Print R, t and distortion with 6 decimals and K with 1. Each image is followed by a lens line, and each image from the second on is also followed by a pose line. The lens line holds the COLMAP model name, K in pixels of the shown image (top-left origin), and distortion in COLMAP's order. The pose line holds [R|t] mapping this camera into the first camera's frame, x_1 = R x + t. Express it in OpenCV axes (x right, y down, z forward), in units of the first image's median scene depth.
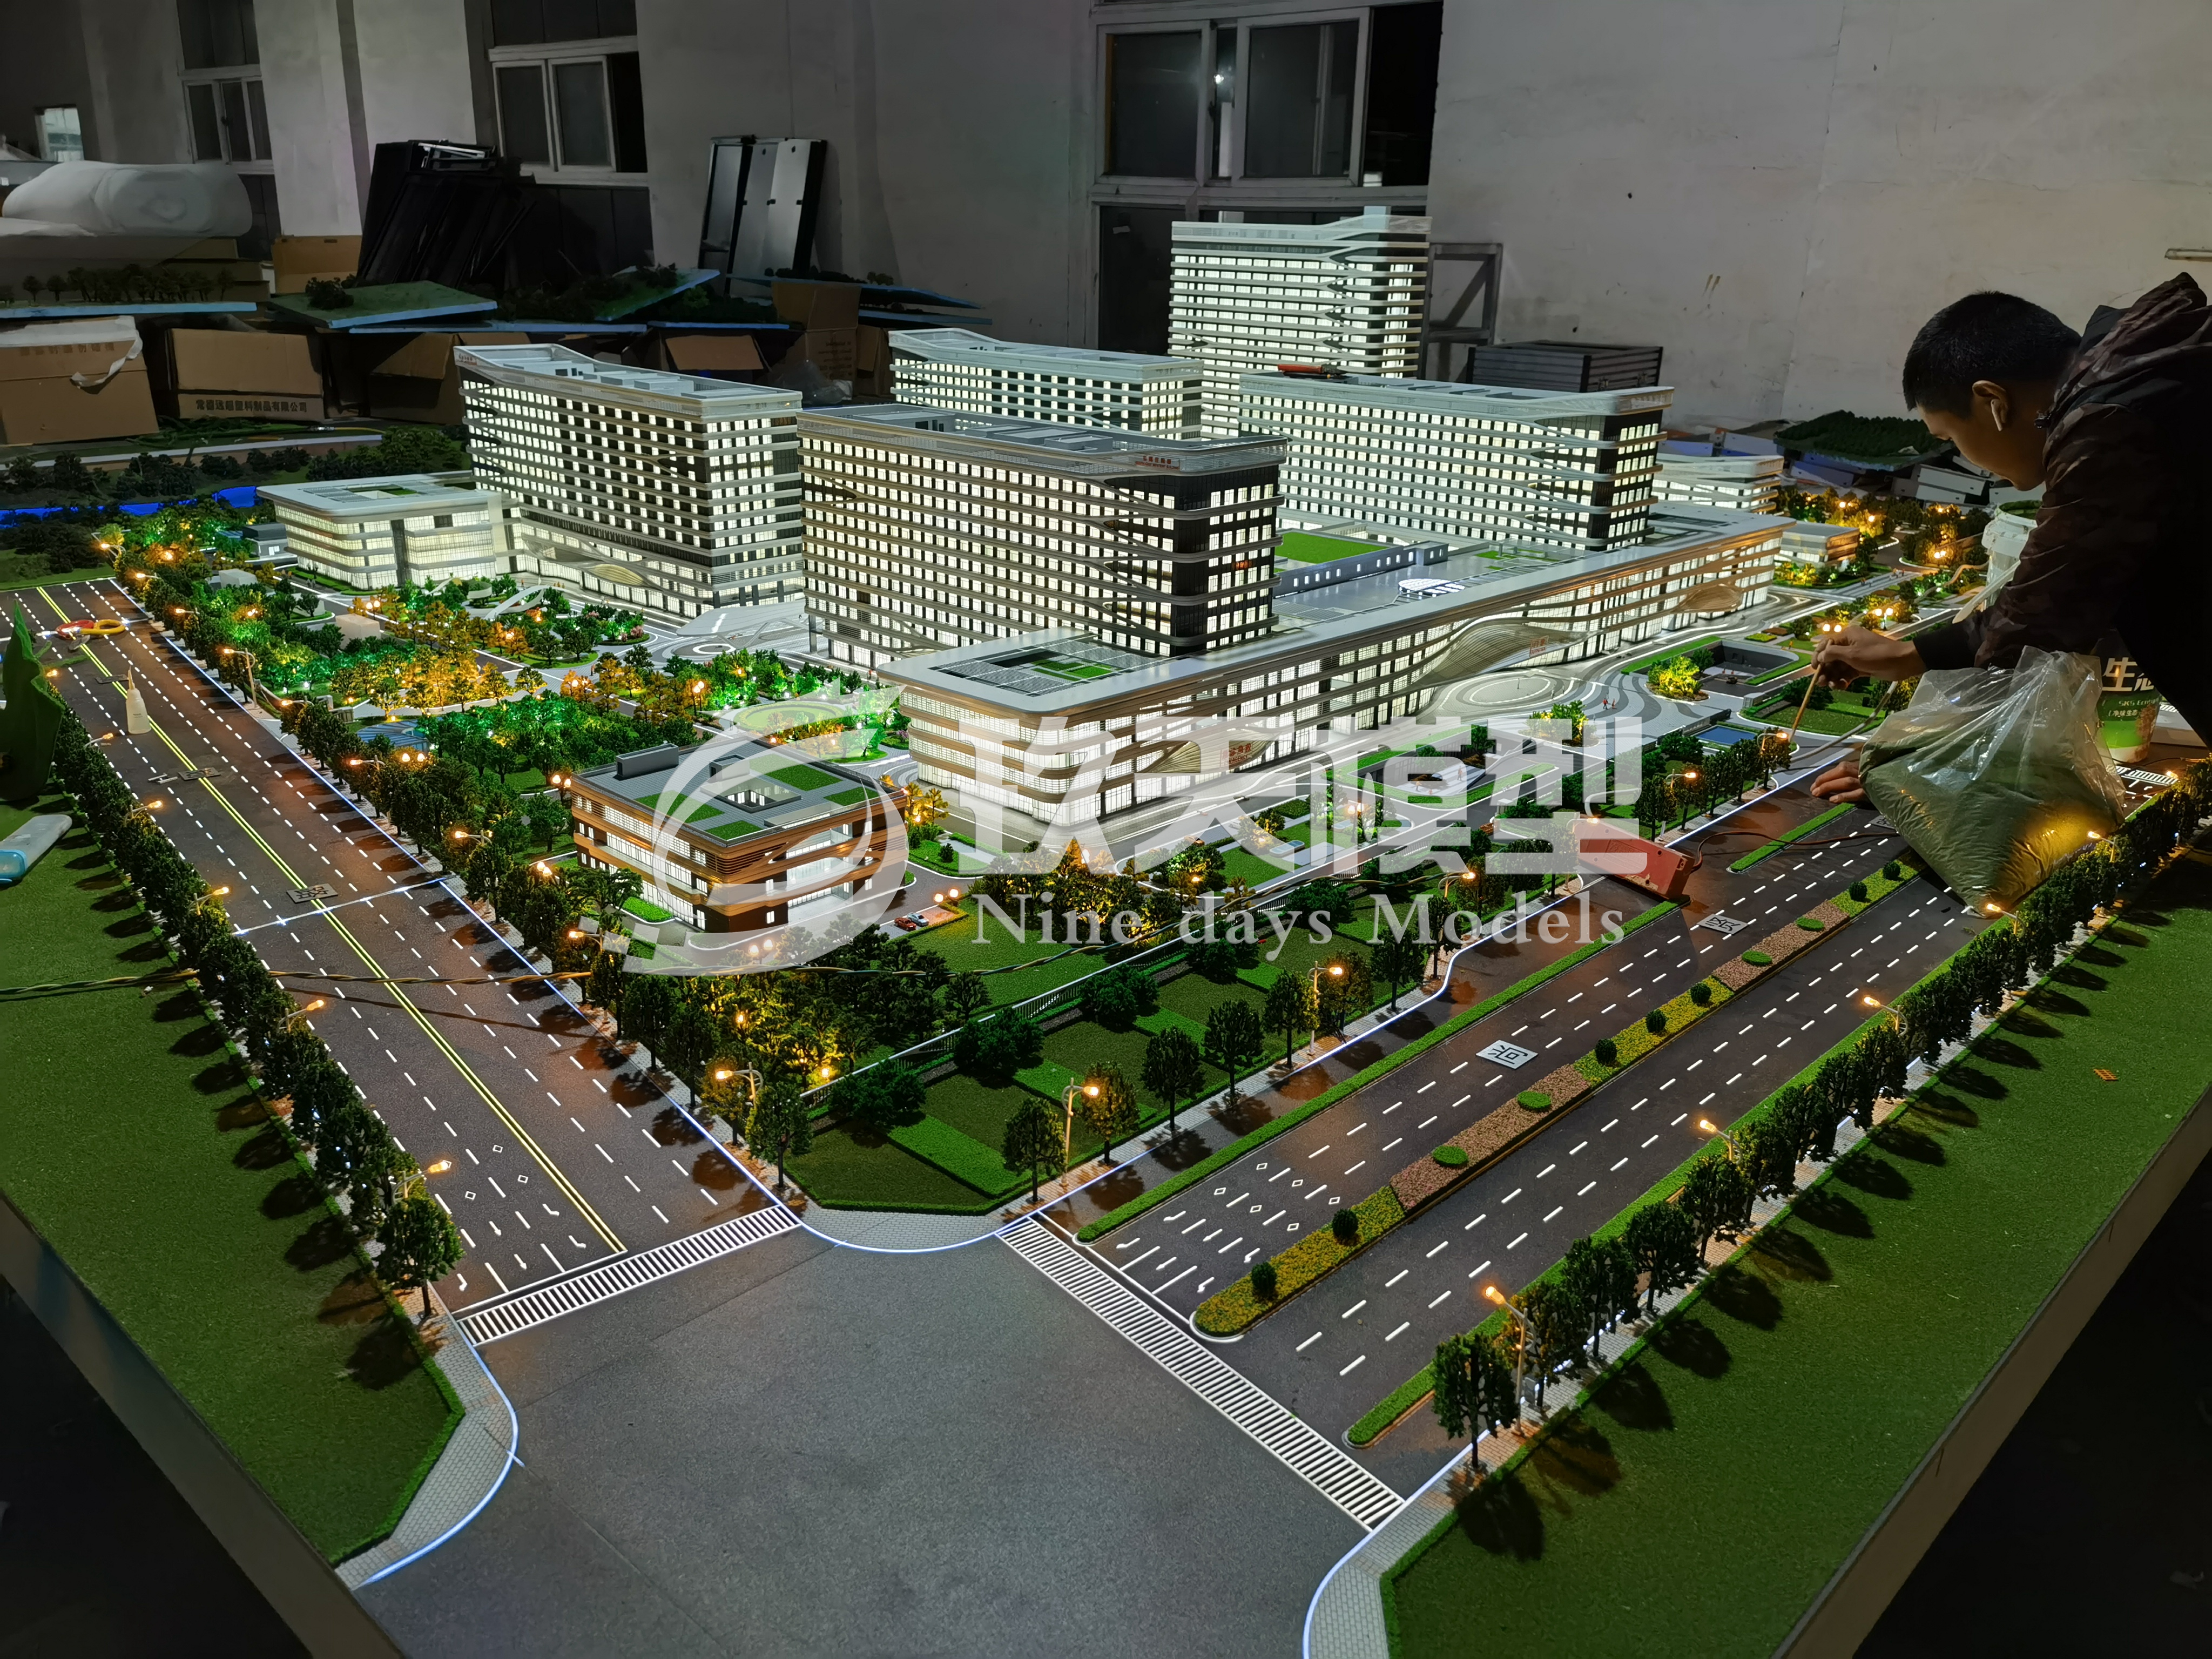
lens RADIAL K [[1727.5, 0, 1093.7], [0, 1727.5, 835.6], [0, 0, 1]] dist [0.076926, -0.084628]
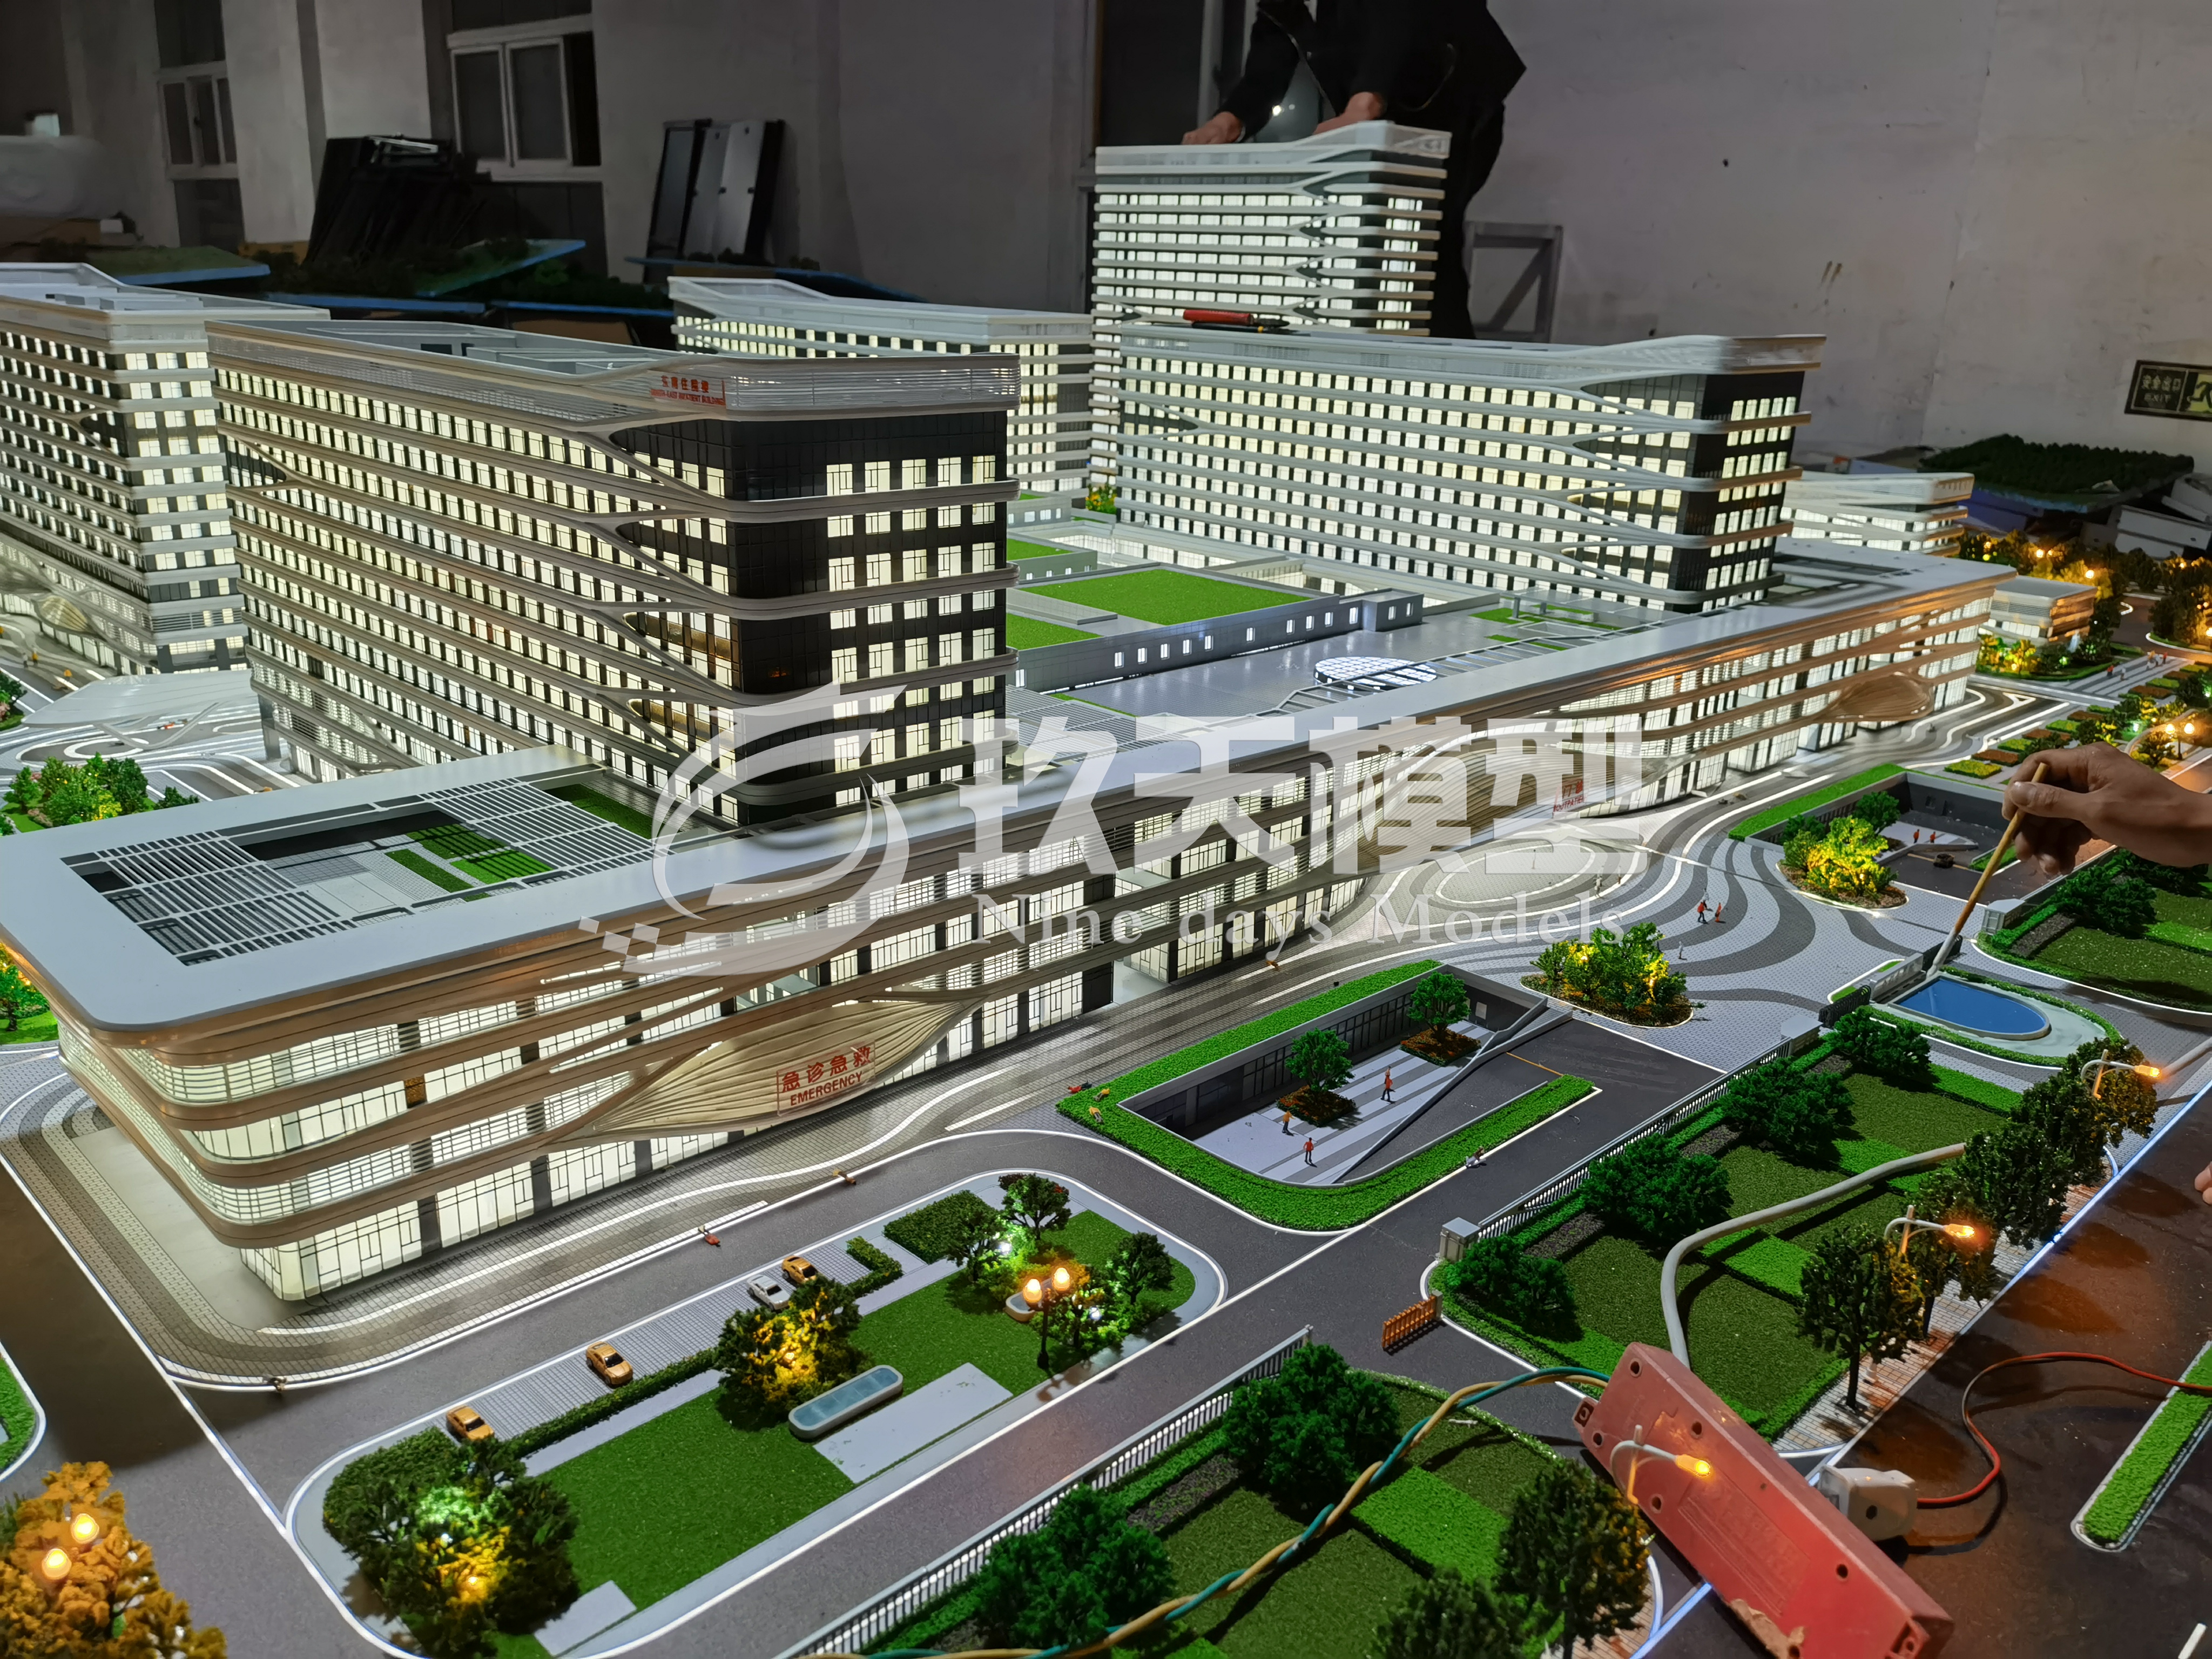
lens RADIAL K [[1727.5, 0, 1093.7], [0, 1727.5, 835.6], [0, 0, 1]] dist [0.076926, -0.084628]
pose [[0.999012, 0.025366, -0.036492, 0.115155], [-0.026336, 0.999305, -0.026369, -0.068646], [0.035798, 0.027304, 0.998986, 0.414403]]
